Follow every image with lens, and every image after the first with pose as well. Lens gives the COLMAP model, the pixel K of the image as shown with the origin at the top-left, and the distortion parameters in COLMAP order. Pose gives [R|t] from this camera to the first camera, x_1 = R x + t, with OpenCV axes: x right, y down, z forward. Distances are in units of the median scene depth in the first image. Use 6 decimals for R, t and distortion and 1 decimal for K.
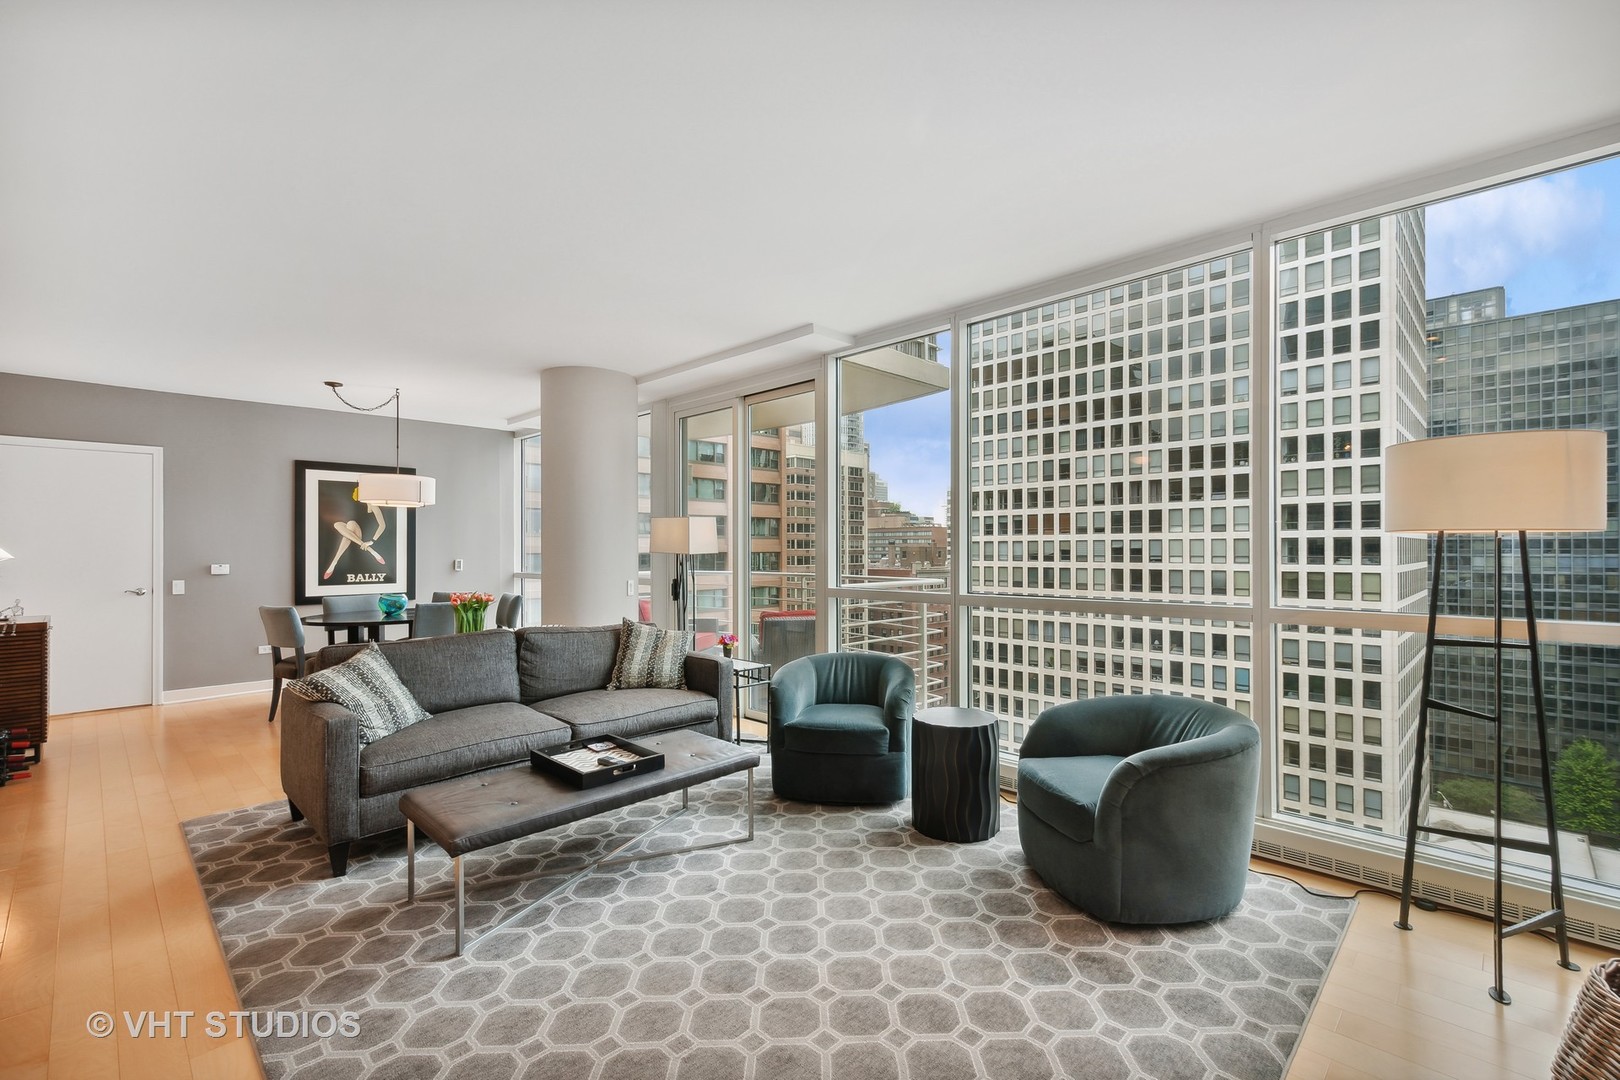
lens RADIAL K [[722.1, 0, 831.9], [0, 722.1, 540.2], [0, 0, 1]] dist [0.024882, -0.010099]
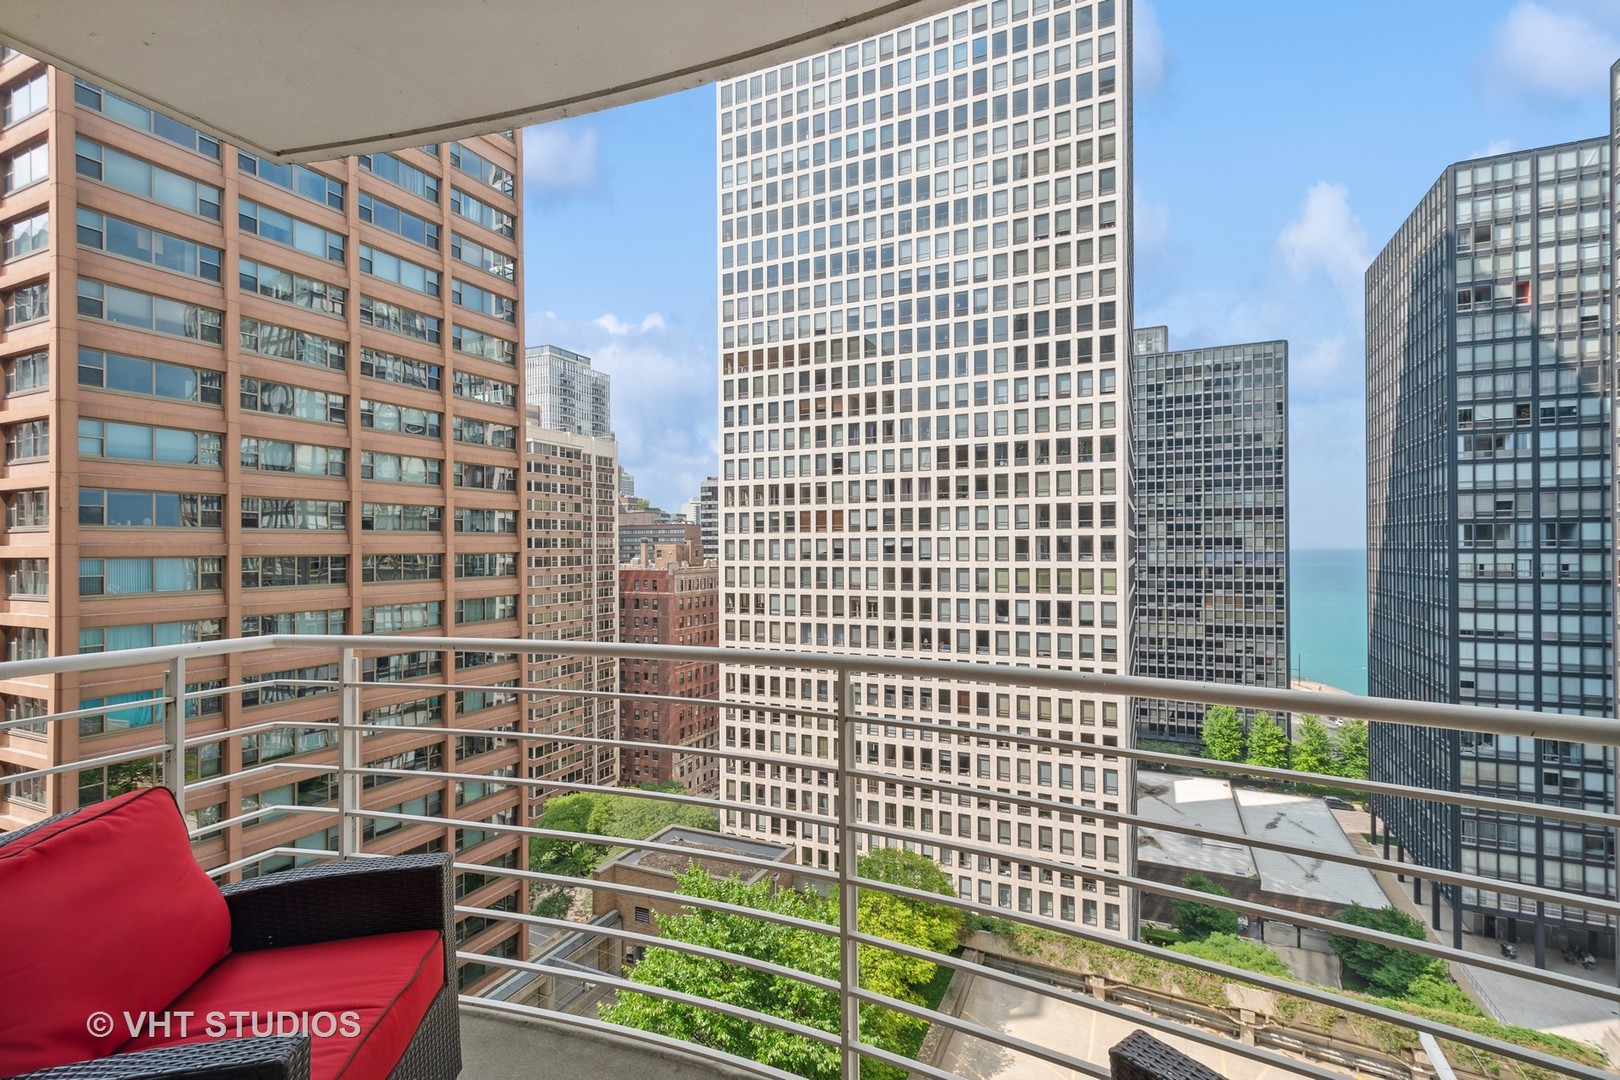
lens RADIAL K [[722.1, 0, 833.6], [0, 722.1, 543.2], [0, 0, 1]] dist [0.024882, -0.010099]
pose [[0.938880, -0.002674, 0.344235, -0.012982], [0.000467, 0.999979, 0.006495, 0.000277], [-0.344245, -0.005937, 0.938861, 0.108818]]
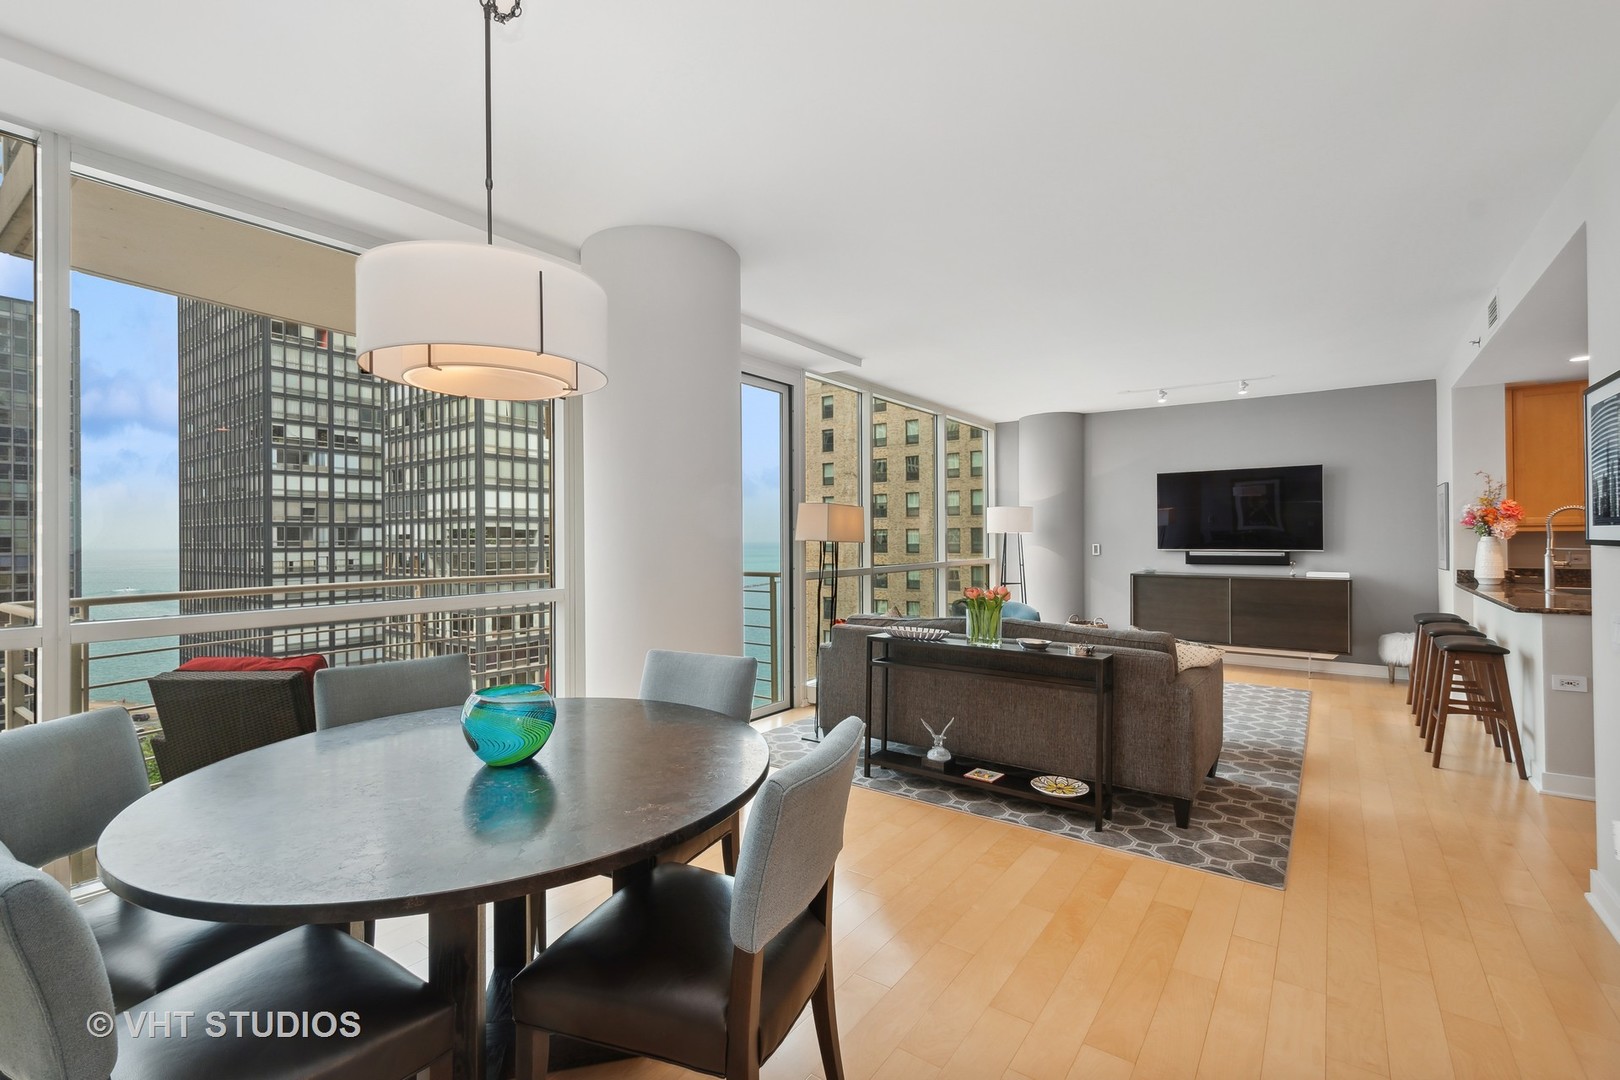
lens RADIAL K [[722.1, 0, 800.5], [0, 722.1, 534.2], [0, 0, 1]] dist [0.024882, -0.010099]
pose [[-0.142111, 0.007899, 0.989819, -0.104710], [-0.001609, 0.999965, -0.008211, 0.001190], [-0.989849, -0.002759, -0.142094, 0.106787]]
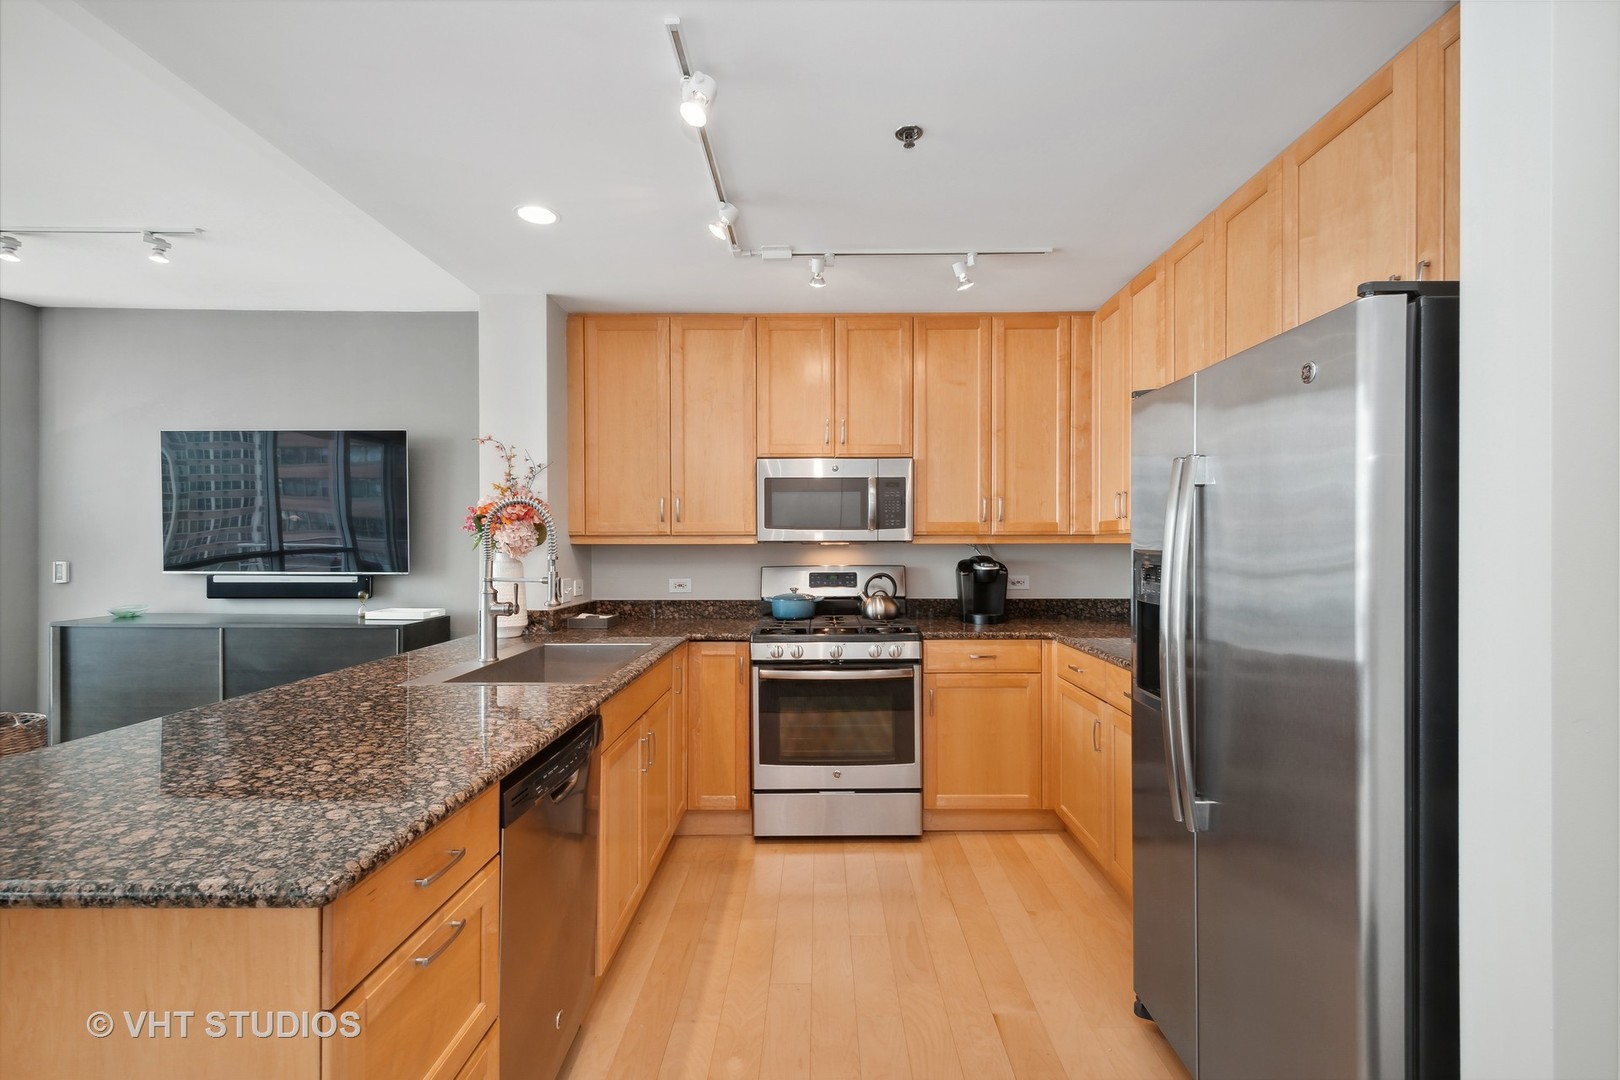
lens RADIAL K [[722.1, 0, 818.8], [0, 722.1, 544.9], [0, 0, 1]] dist [0.024882, -0.010099]
pose [[-0.678798, -0.000481, 0.734325, -0.075485], [-0.006669, 0.999963, -0.005509, 0.000001], [-0.734295, -0.008637, -0.678776, 0.018204]]
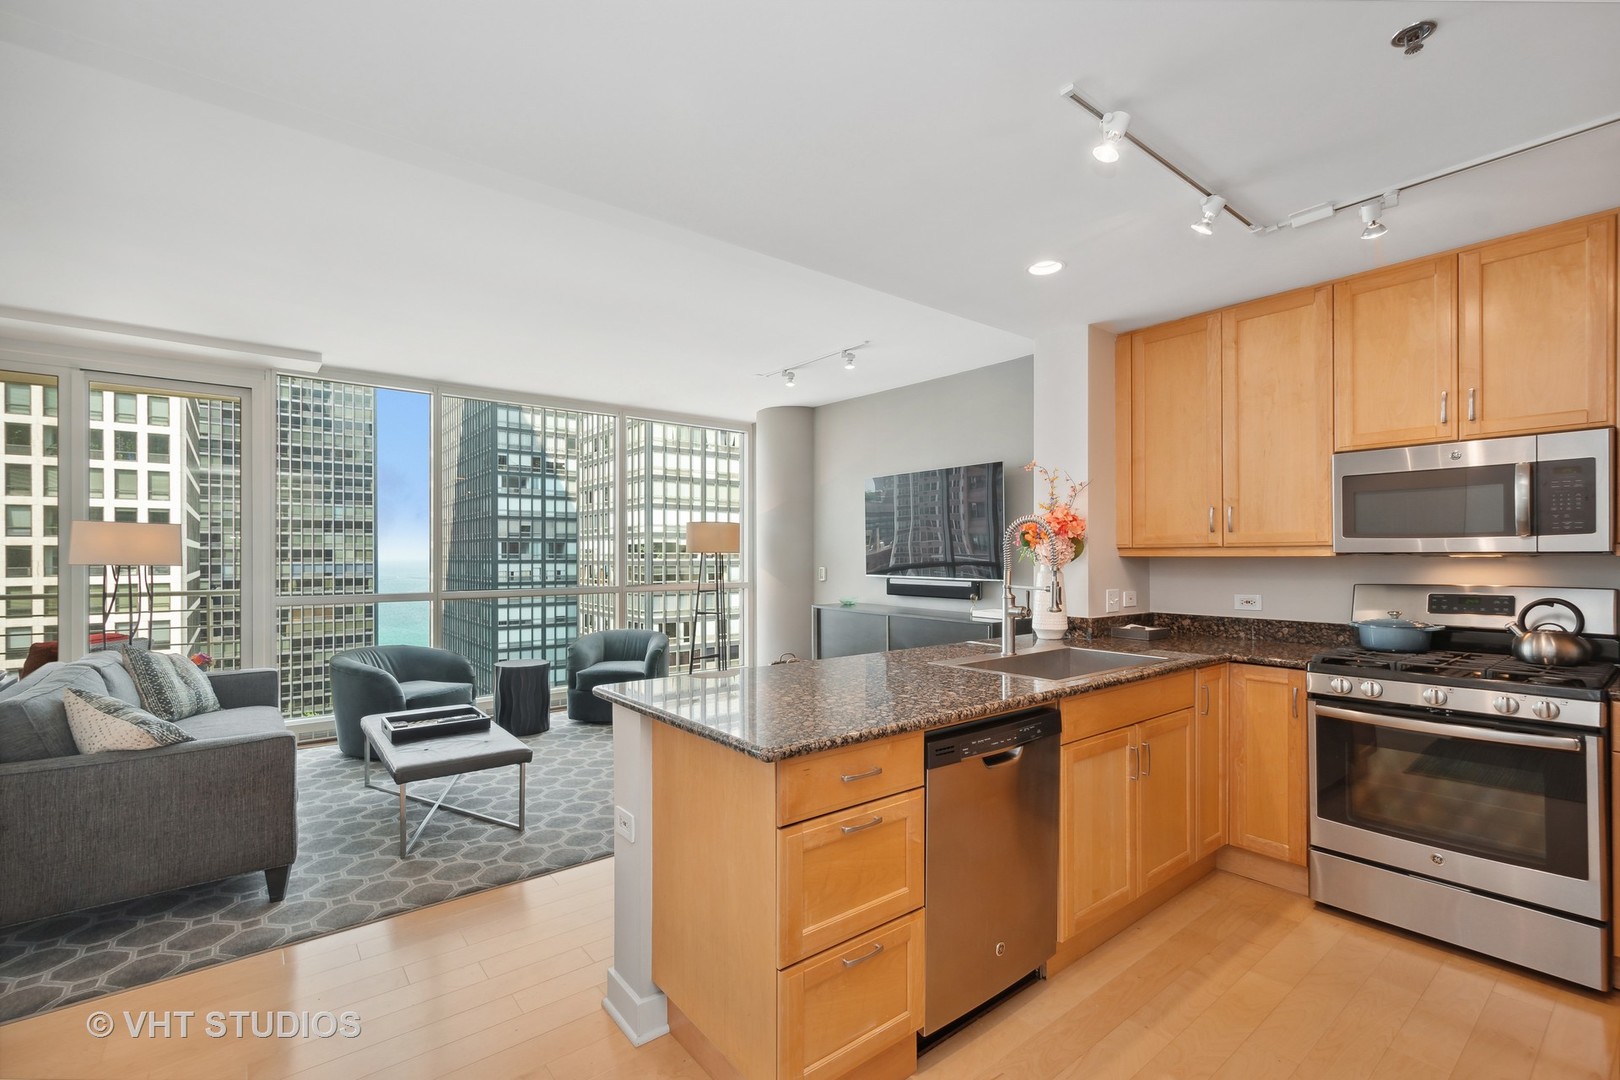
lens RADIAL K [[722.1, 0, 803.6], [0, 722.1, 556.0], [0, 0, 1]] dist [0.024882, -0.010099]
pose [[0.146253, 0.000286, 0.989247, -0.083539], [-0.009993, 0.999949, 0.001189, -0.000090], [-0.989197, -0.010059, 0.146248, 0.009885]]
